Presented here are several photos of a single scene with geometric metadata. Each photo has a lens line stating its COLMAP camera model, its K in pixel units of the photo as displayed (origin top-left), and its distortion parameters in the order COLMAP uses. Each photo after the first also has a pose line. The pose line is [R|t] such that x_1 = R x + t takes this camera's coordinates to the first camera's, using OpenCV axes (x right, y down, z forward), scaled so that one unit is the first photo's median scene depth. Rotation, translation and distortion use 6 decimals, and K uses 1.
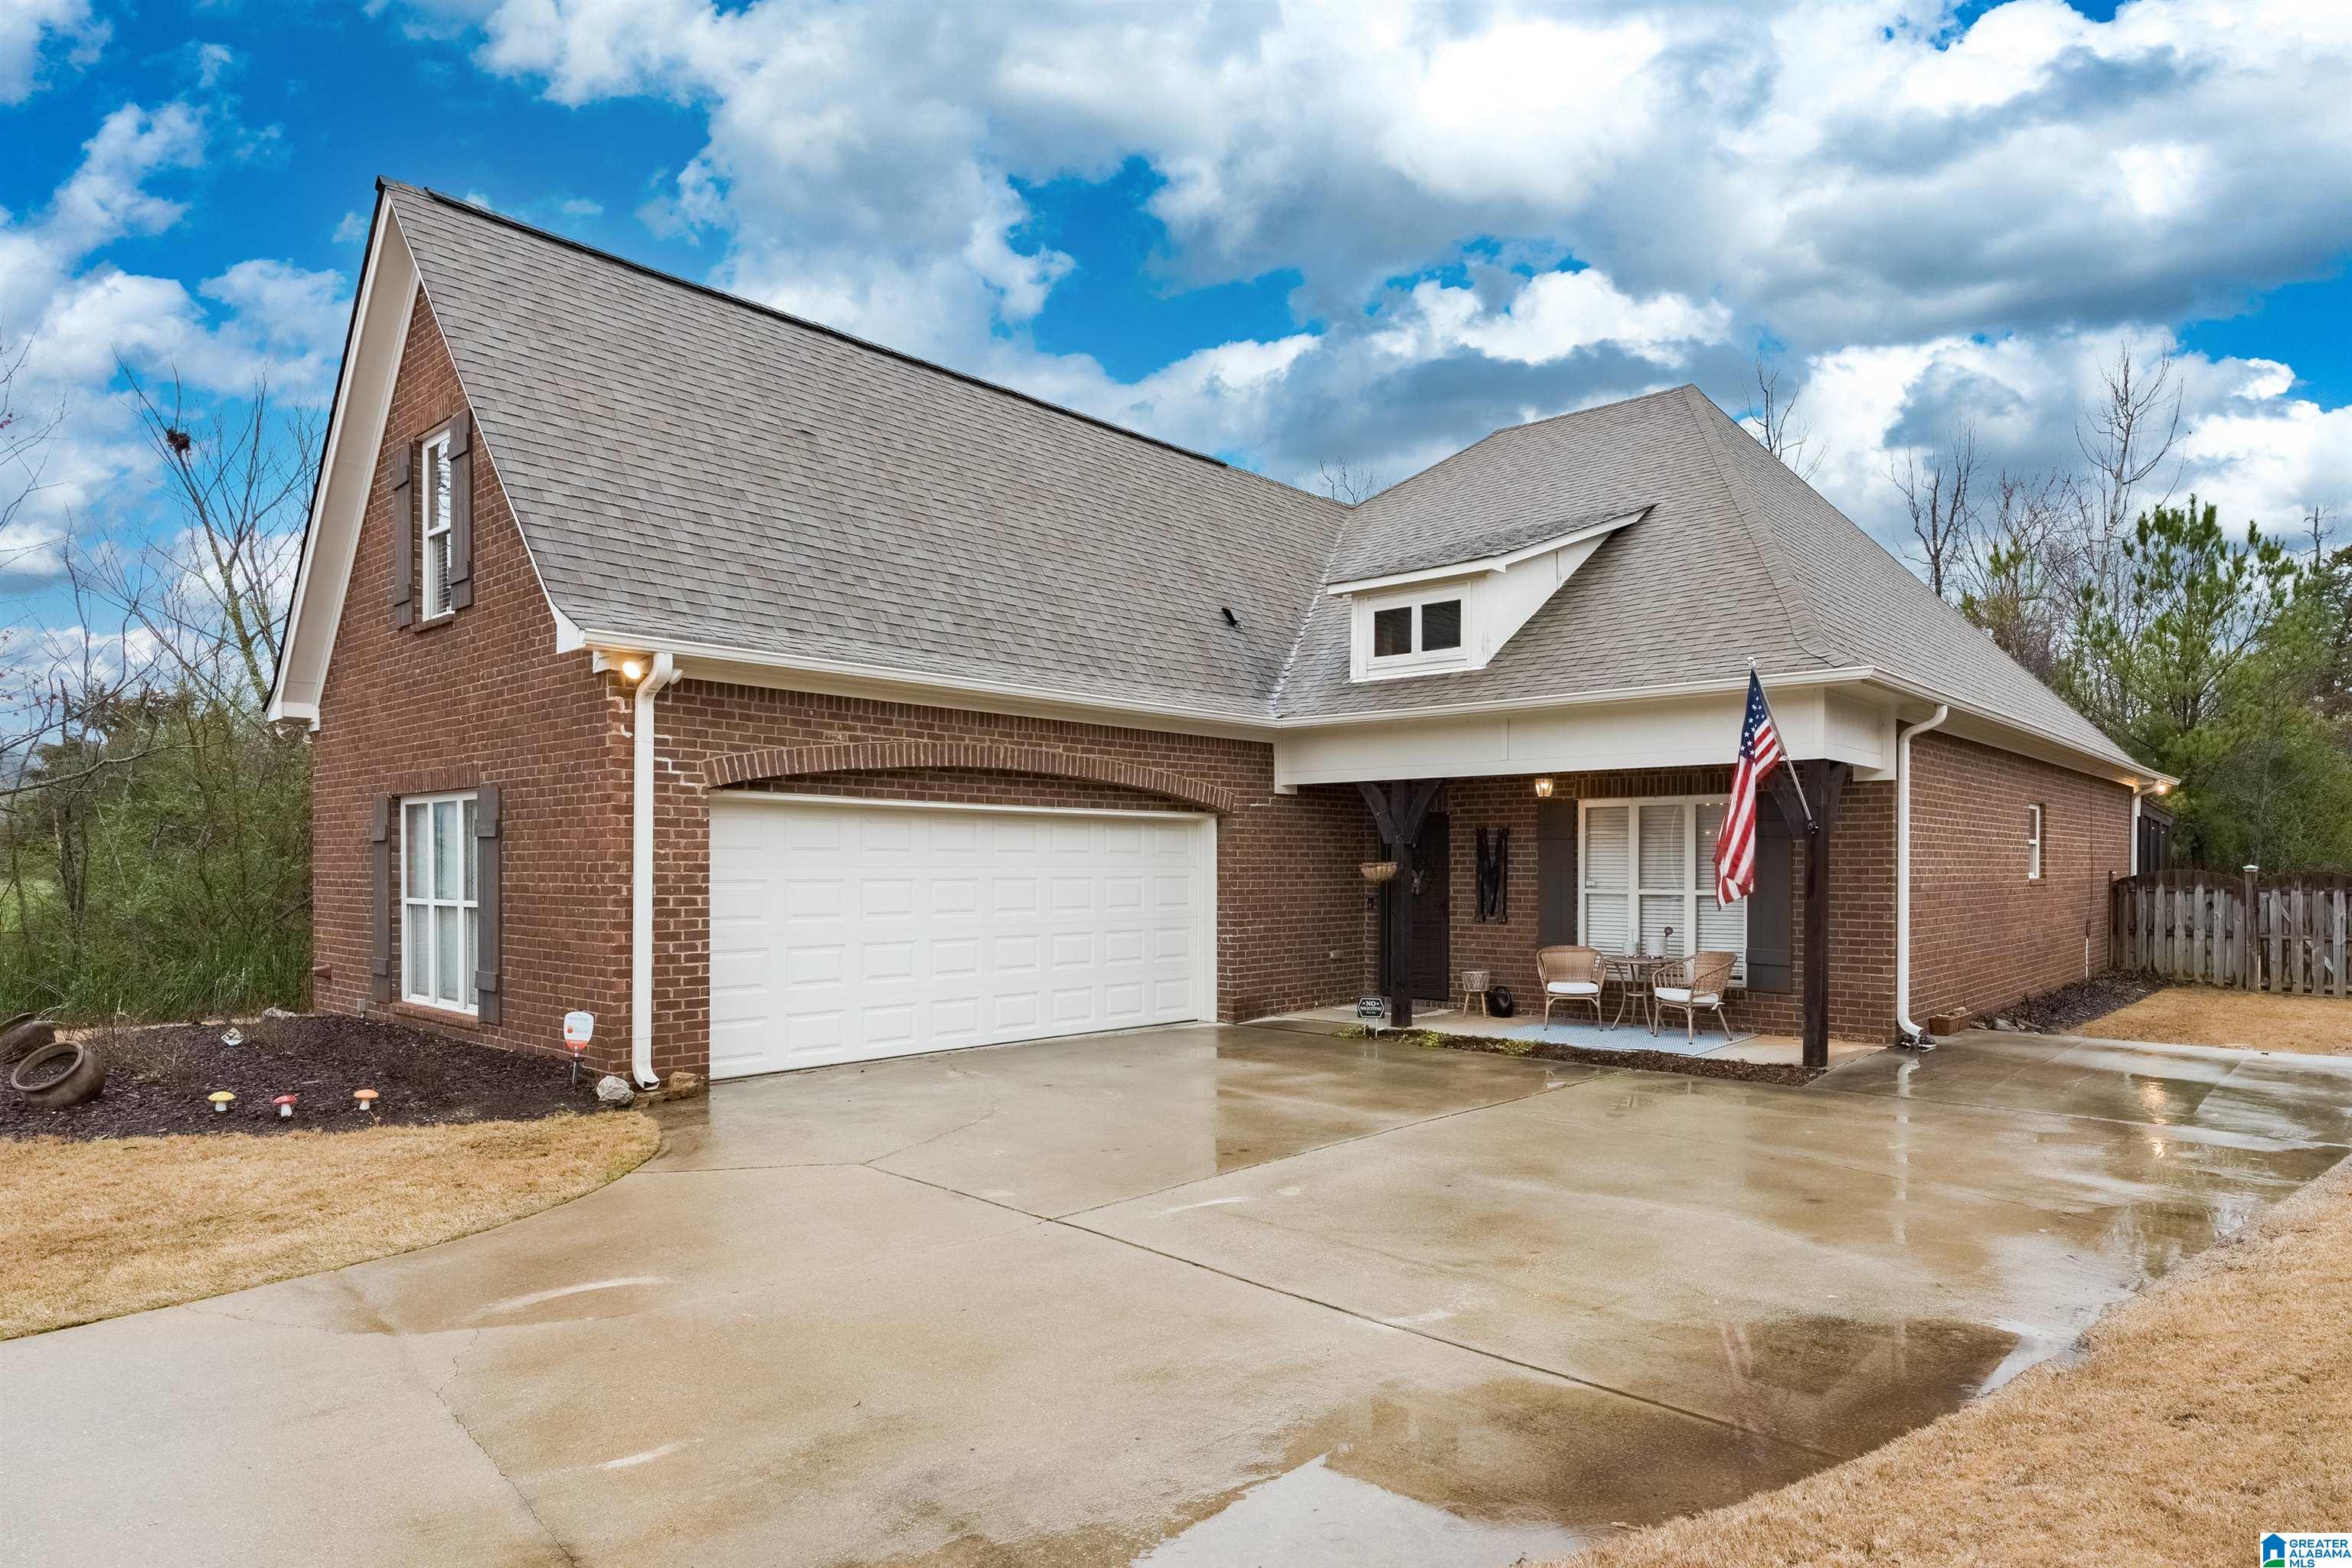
lens RADIAL K [[1134.5, 0, 1176.0], [0, 1134.5, 784.0], [0, 0, 1]] dist [-0.005055, 0.000034]
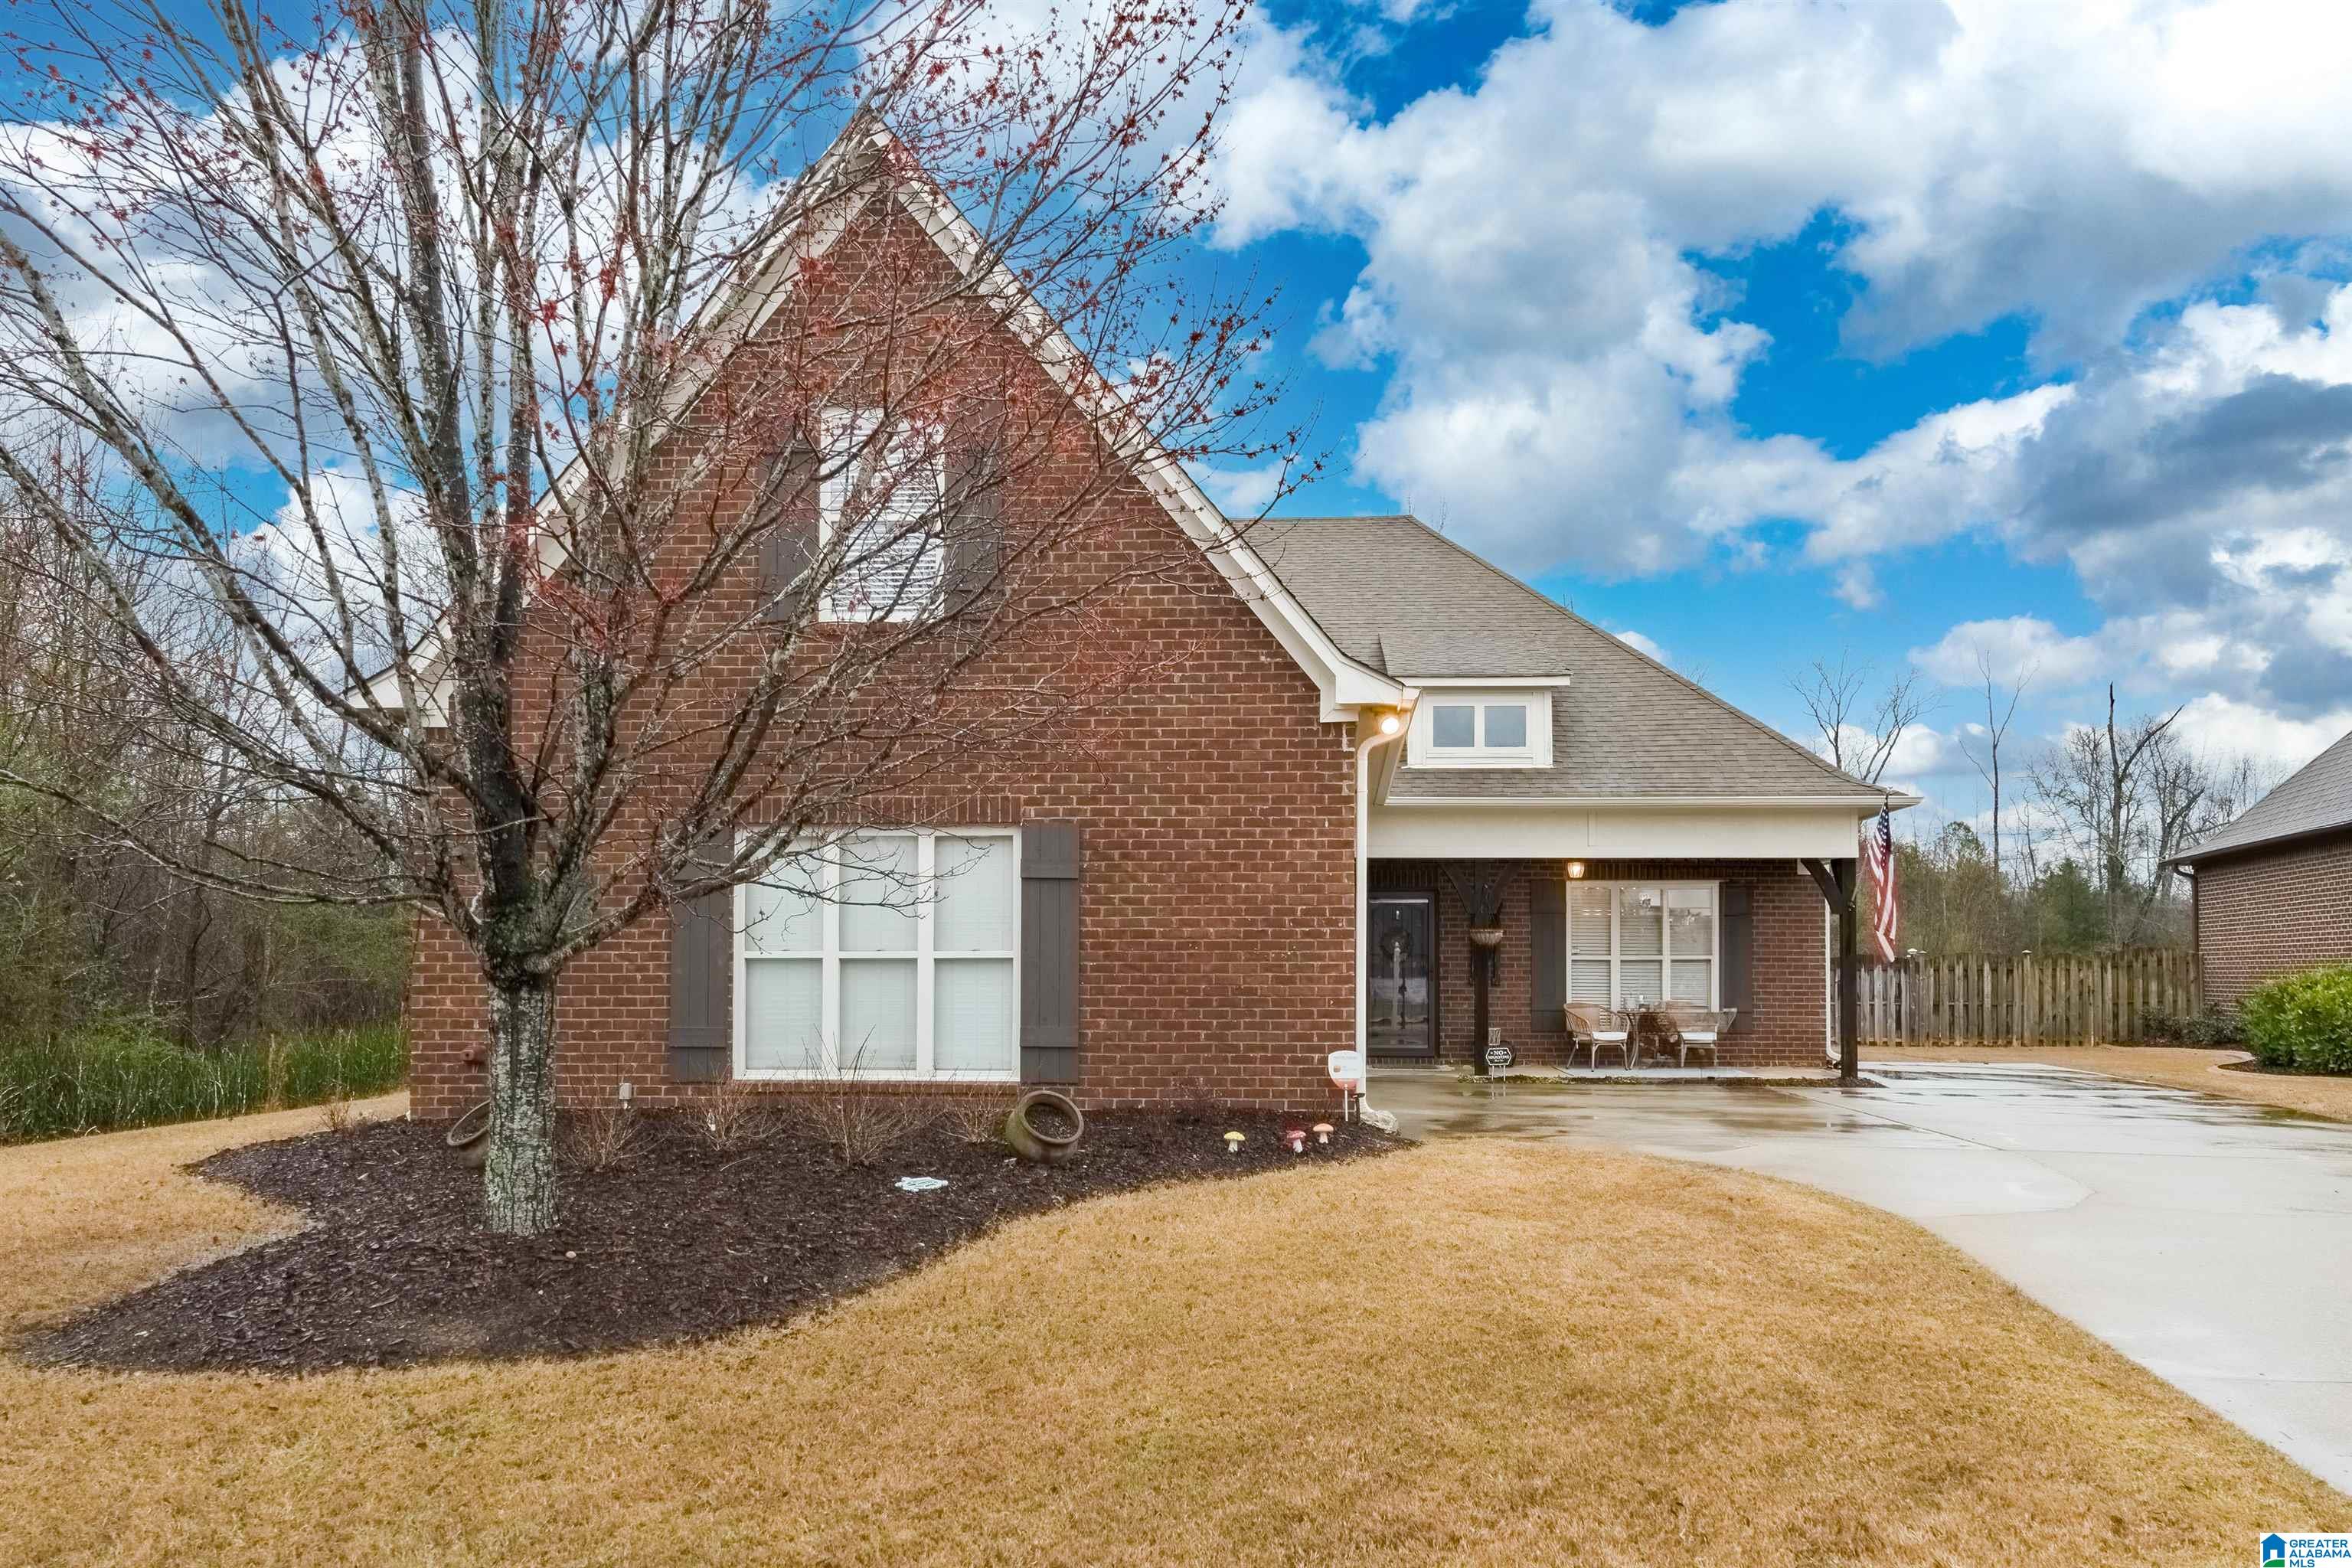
lens RADIAL K [[1287.0, 0, 1178.5], [0, 1287.0, 815.5], [0, 0, 1]] dist [0.000780, -0.000579]
pose [[0.862739, 0.060552, 0.502011, -0.746854], [-0.041382, 0.997929, -0.049251, 0.030633], [-0.503953, 0.021717, 0.863458, 0.035875]]
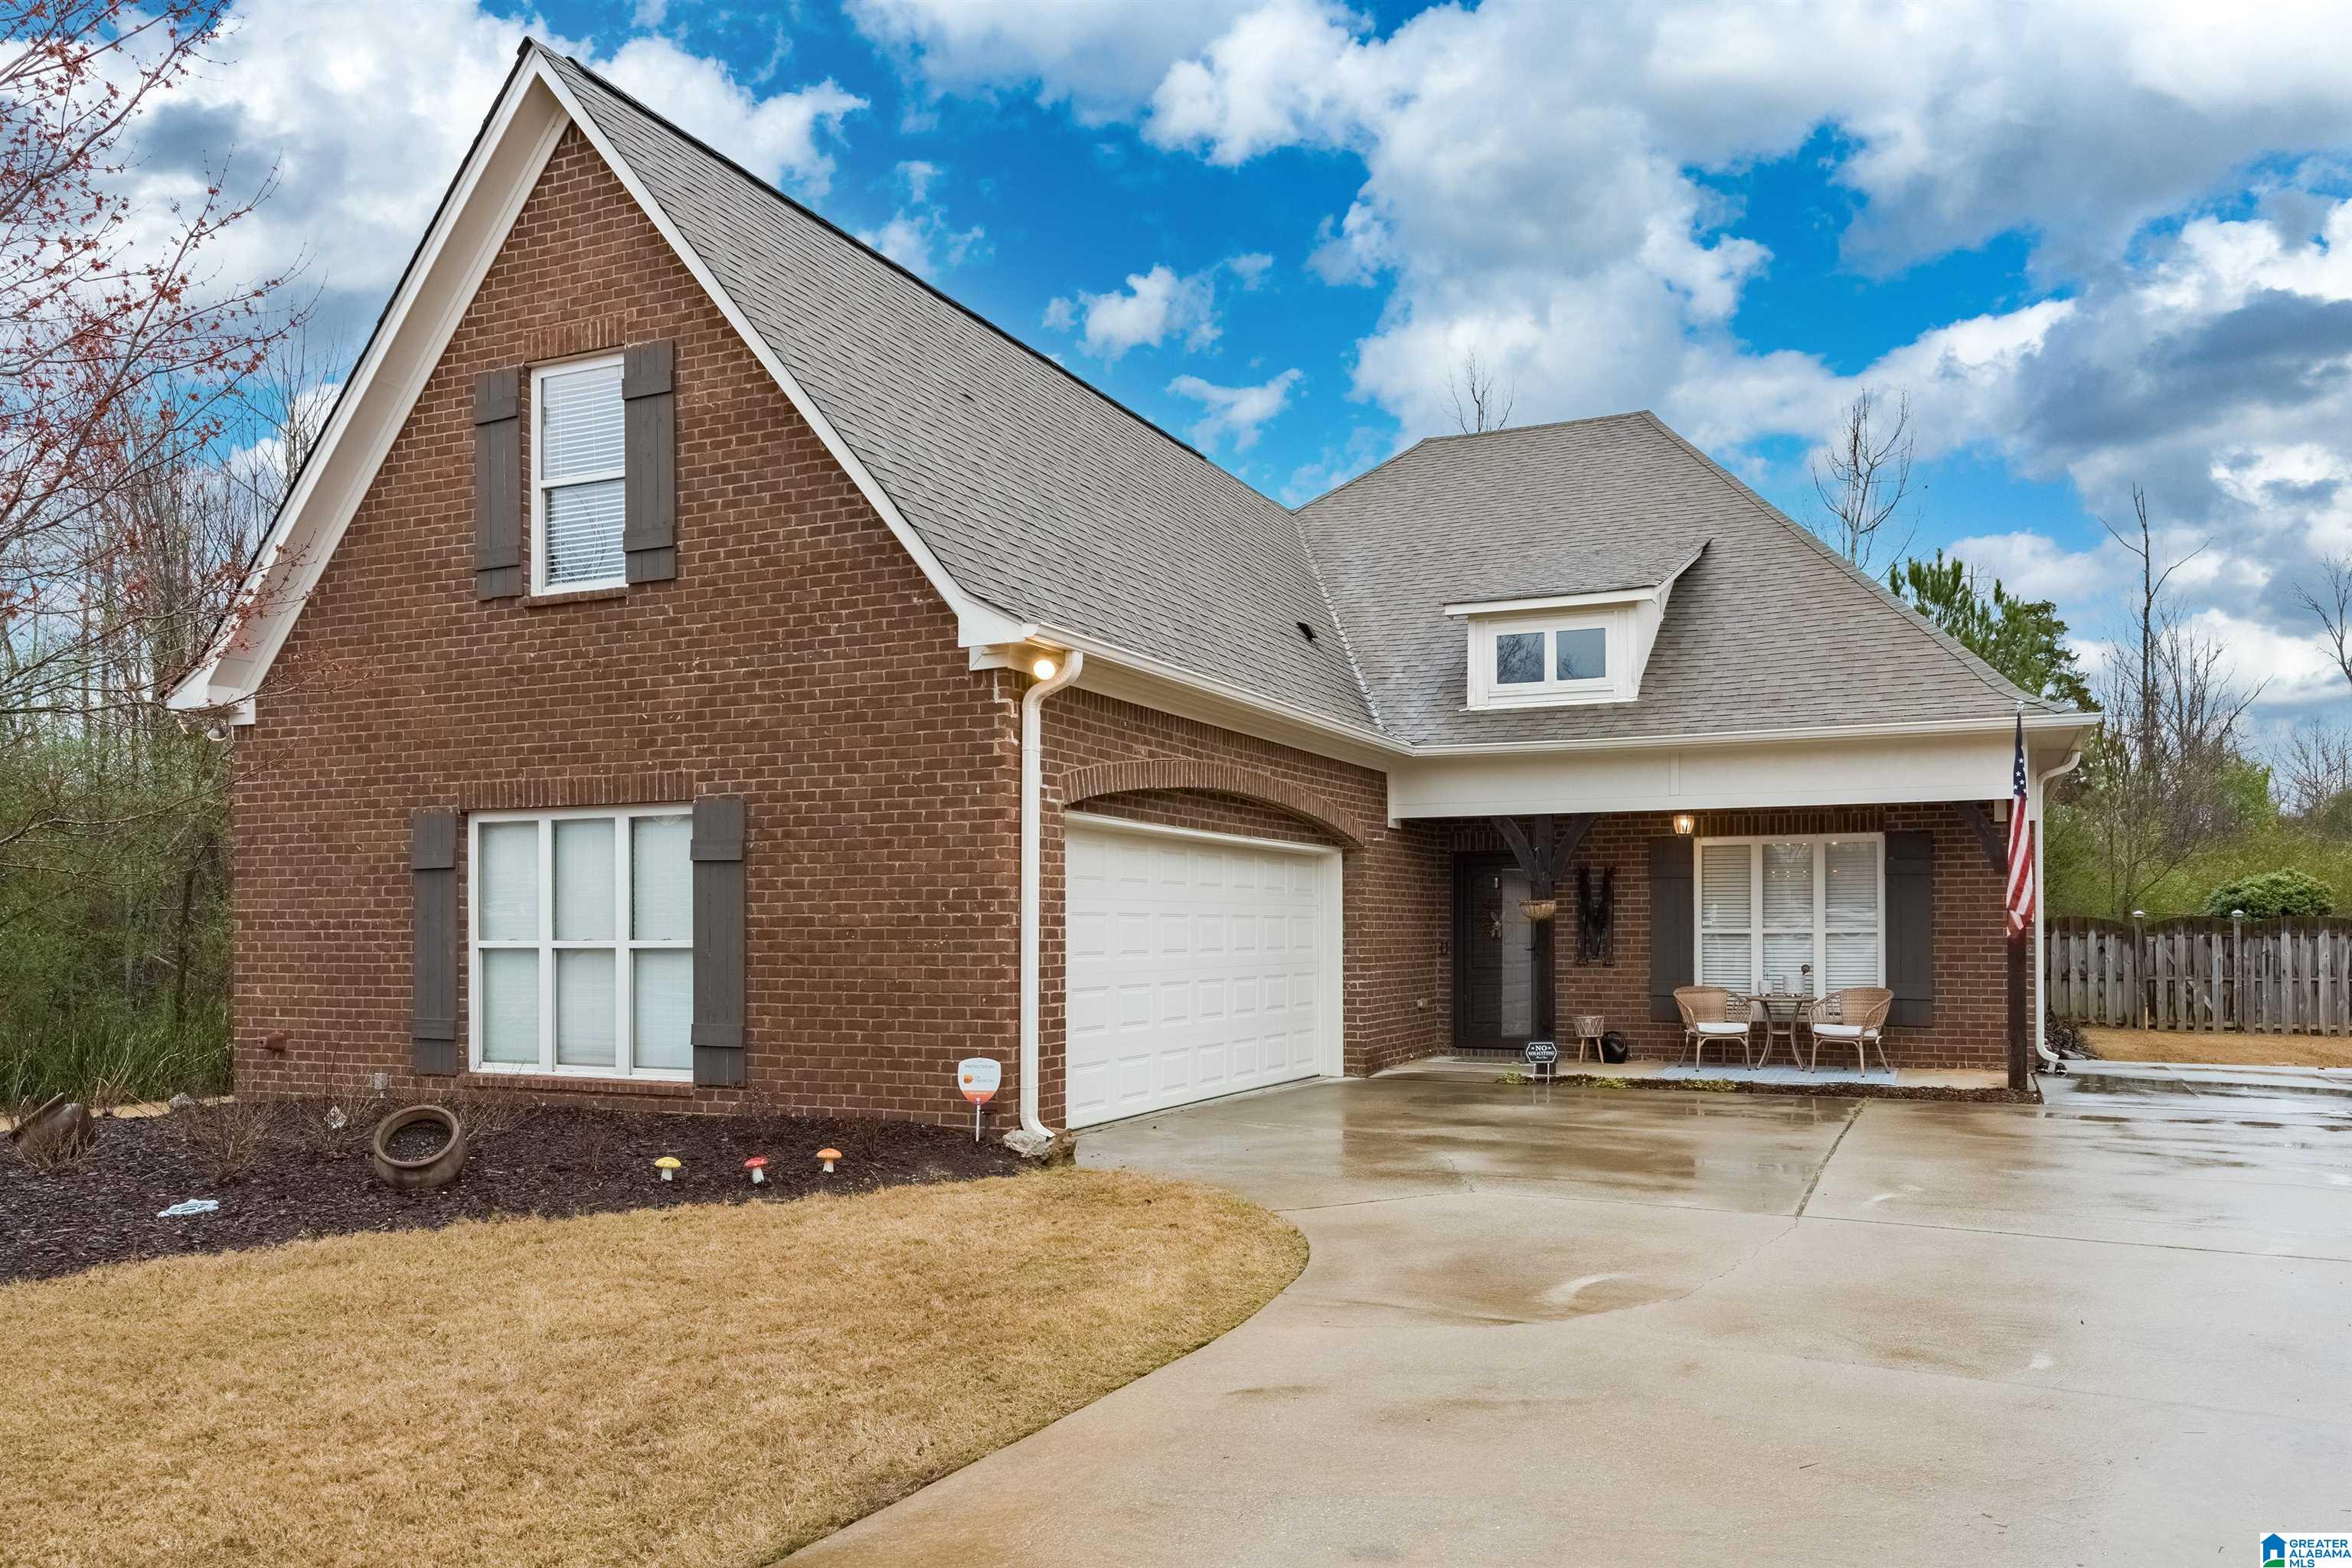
lens RADIAL K [[1349.2, 0, 1216.9], [0, 1349.2, 806.5], [0, 0, 1]] dist [-0.001005, 0.000626]
pose [[0.969659, 0.018424, 0.243768, -0.359669], [-0.014945, 0.999759, -0.016111, 0.012655], [-0.244006, 0.011979, 0.969700, -0.032398]]
